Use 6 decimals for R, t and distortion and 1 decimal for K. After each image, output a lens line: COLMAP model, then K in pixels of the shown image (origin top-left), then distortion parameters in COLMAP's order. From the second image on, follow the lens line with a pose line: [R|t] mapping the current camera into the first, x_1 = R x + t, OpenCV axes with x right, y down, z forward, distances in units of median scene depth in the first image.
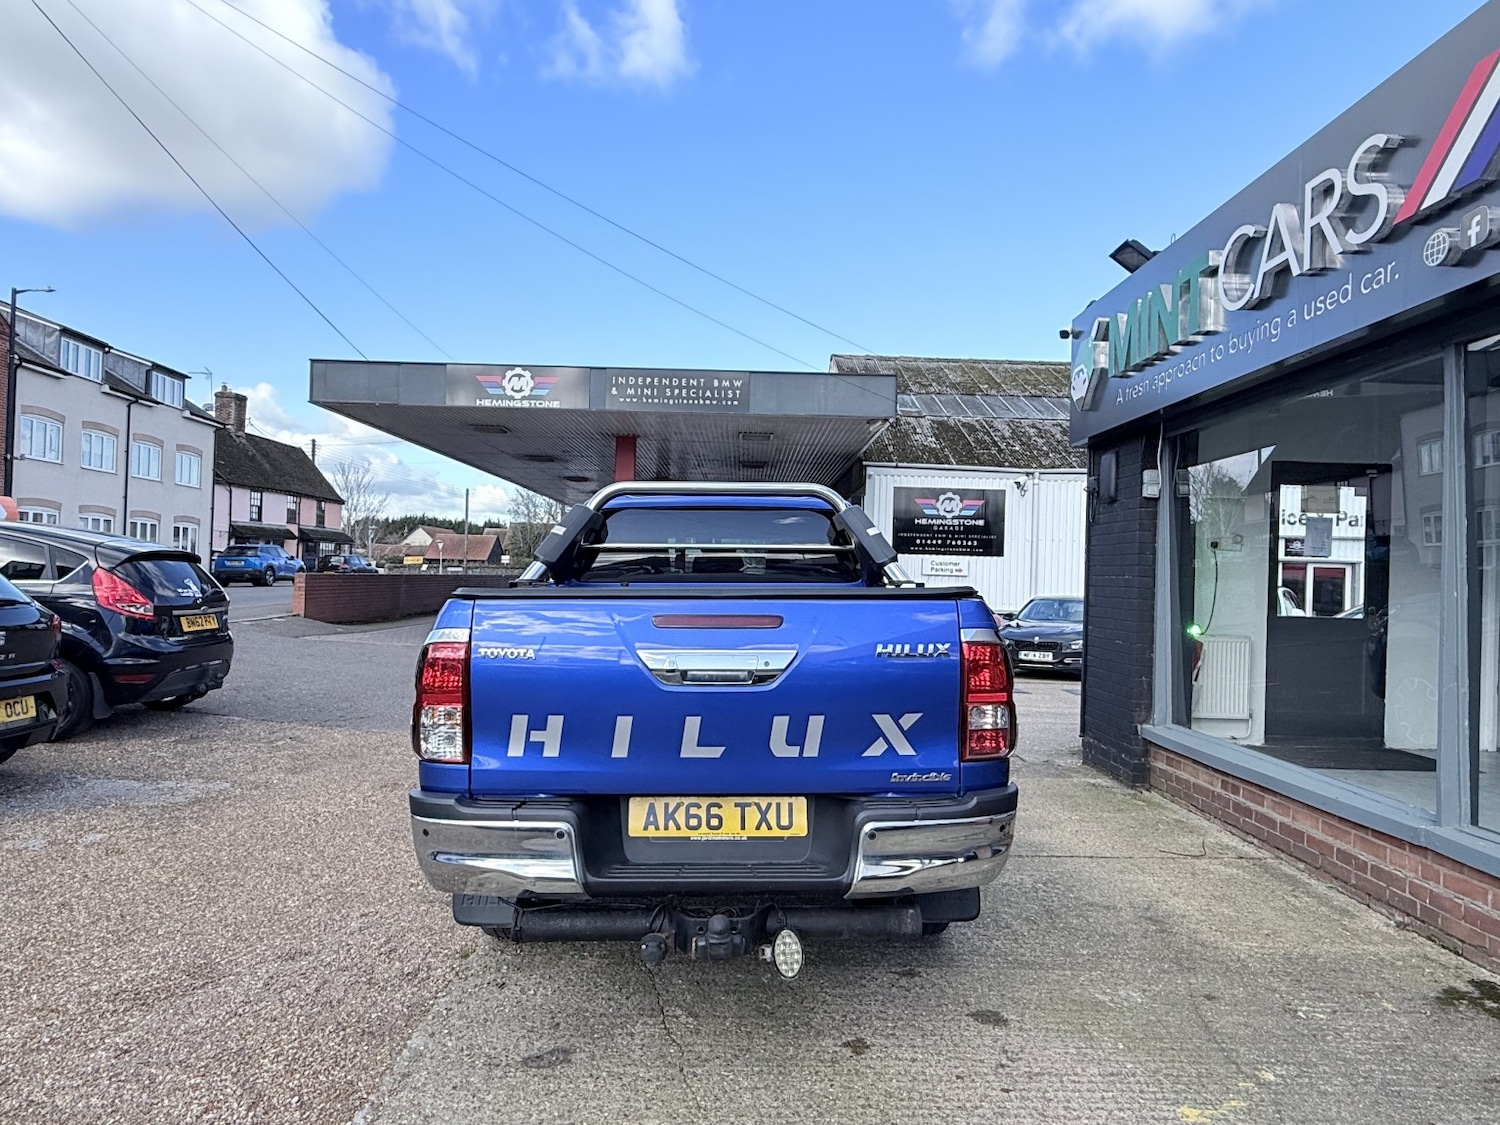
lens RADIAL K [[926.2, 0, 743.4], [0, 926.2, 565.1], [0, 0, 1]] dist [-0.001098, 0.001551]
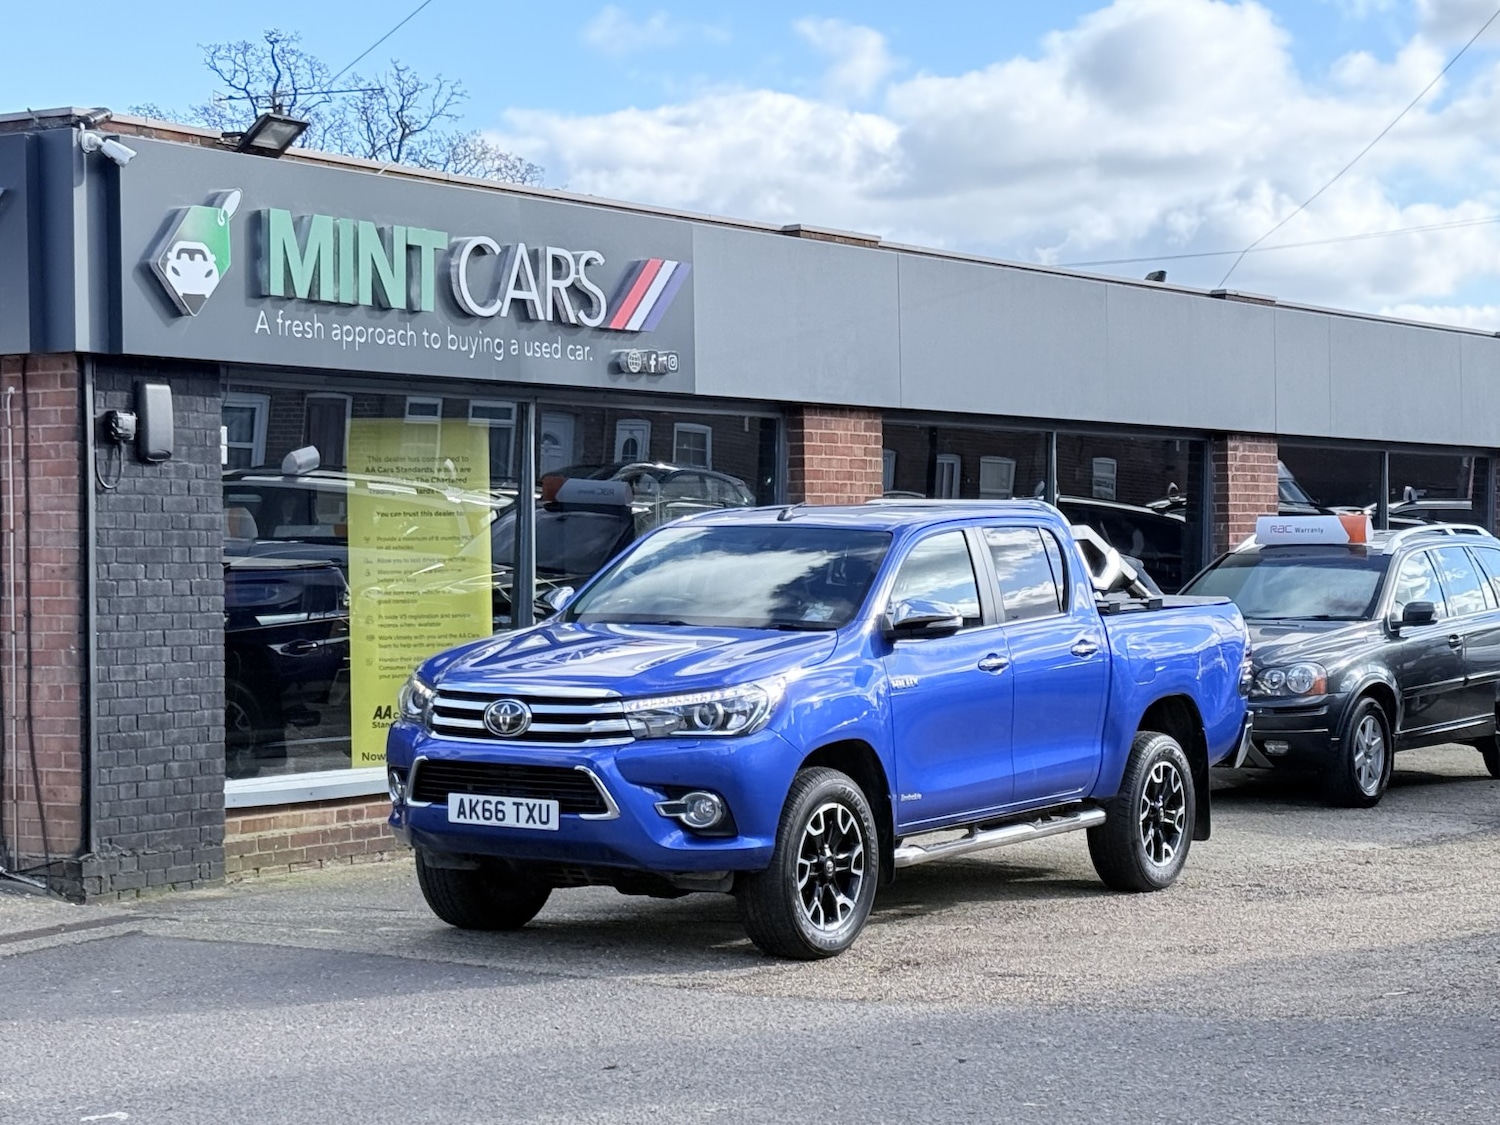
lens RADIAL K [[3173.2, 0, 762.2], [0, 3173.2, 575.5], [0, 0, 1]] dist [0.120222, 0.177725]
pose [[-0.835888, -0.025509, 0.548307, -1.666626], [-0.023605, 0.999666, 0.010521, -0.033458], [-0.548393, -0.004148, -0.836211, 3.787173]]
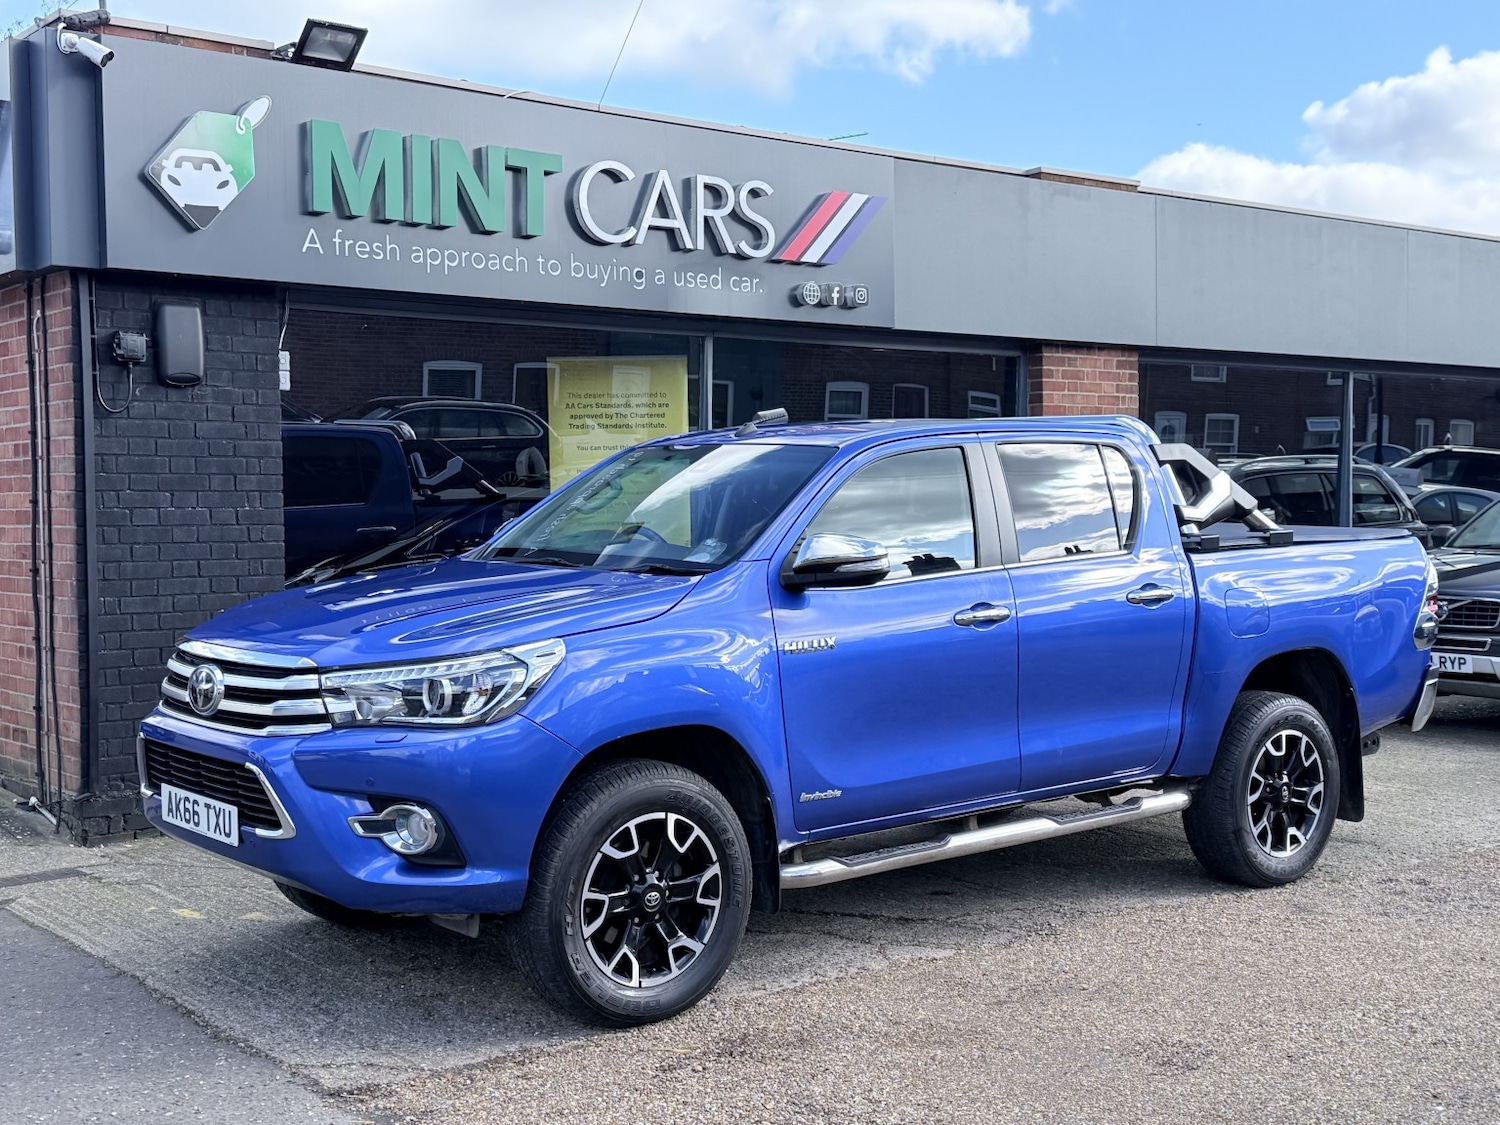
lens RADIAL K [[1842.1, 0, 750.0], [0, 1842.1, 562.5], [0, 0, 1]] dist [0.167817, -0.299374]
pose [[-0.620807, -0.048124, 0.782485, -1.168267], [-0.019820, 0.998759, 0.045701, -0.022261], [-0.783713, 0.012862, -0.620991, 2.154981]]
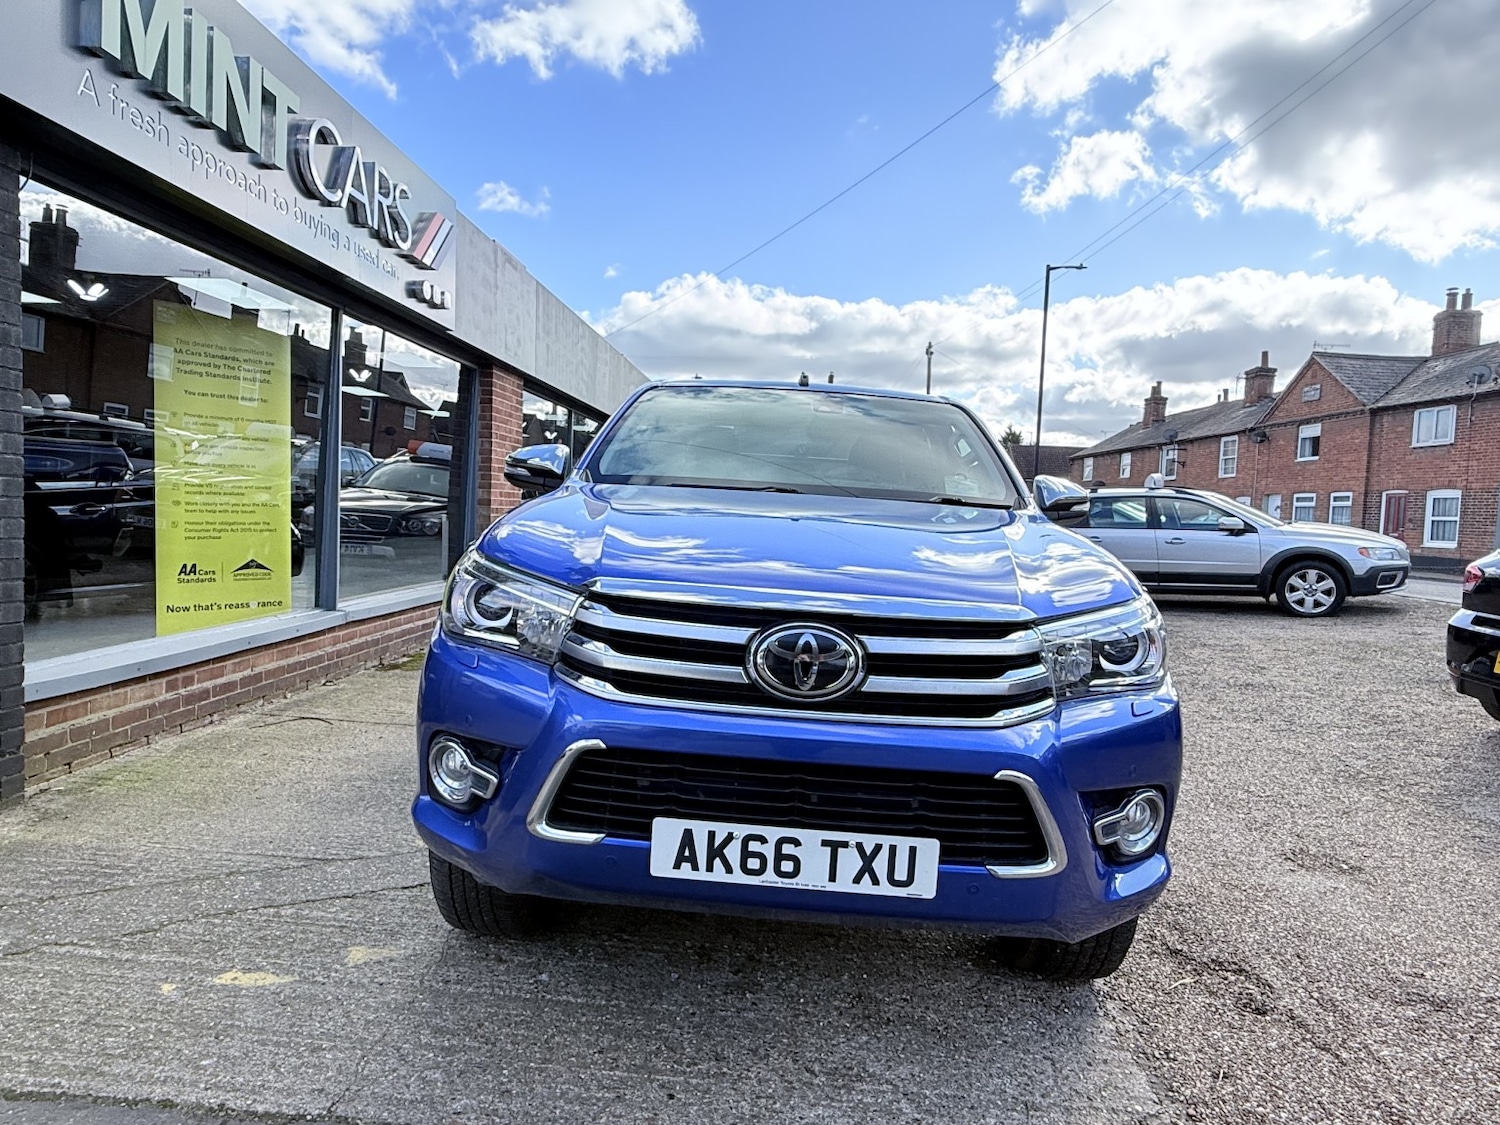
lens RADIAL K [[922.8, 0, 742.2], [0, 922.8, 563.6], [0, 0, 1]] dist [-0.000127, -0.000183]
pose [[-0.995485, -0.071044, 0.062944, -0.042169], [-0.068196, 0.996597, 0.046292, 0.063407], [-0.066019, 0.041791, -0.996943, 2.061719]]
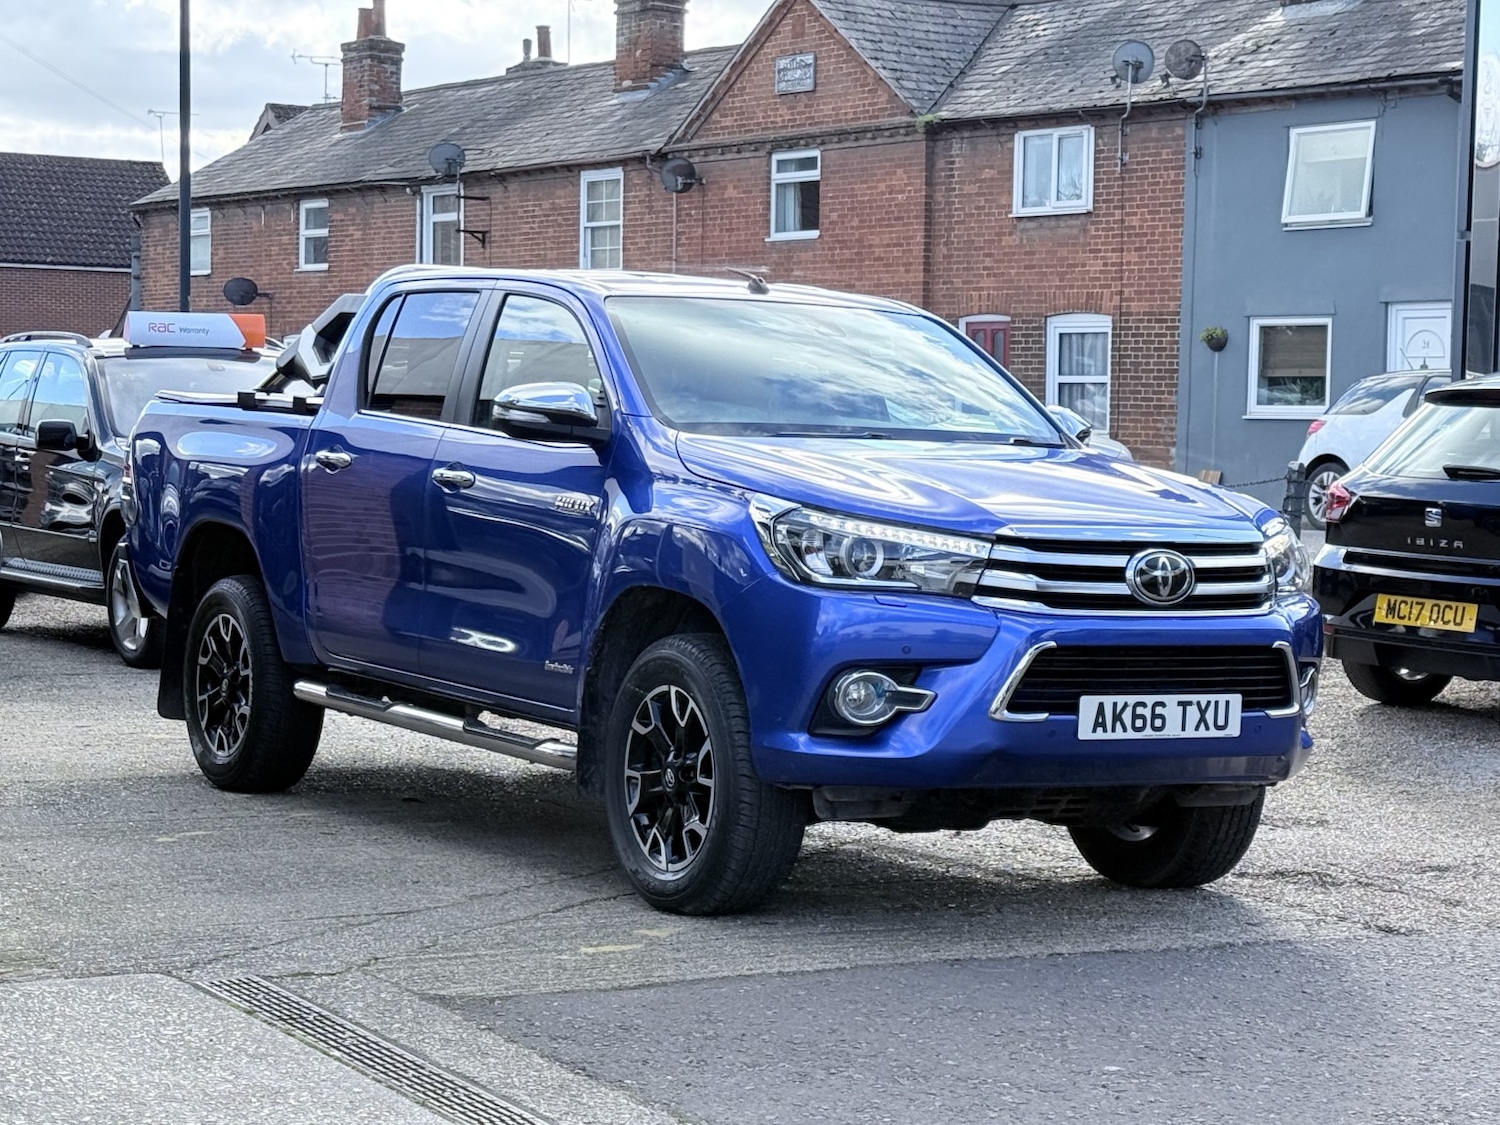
lens RADIAL K [[3173.2, 0, 762.2], [0, 3173.2, 575.5], [0, 0, 1]] dist [0.120222, 0.177725]
pose [[-0.864893, -0.014569, -0.501744, 1.030450], [-0.033580, 0.999019, 0.028877, 0.073058], [0.500831, 0.041824, -0.864534, 3.113503]]
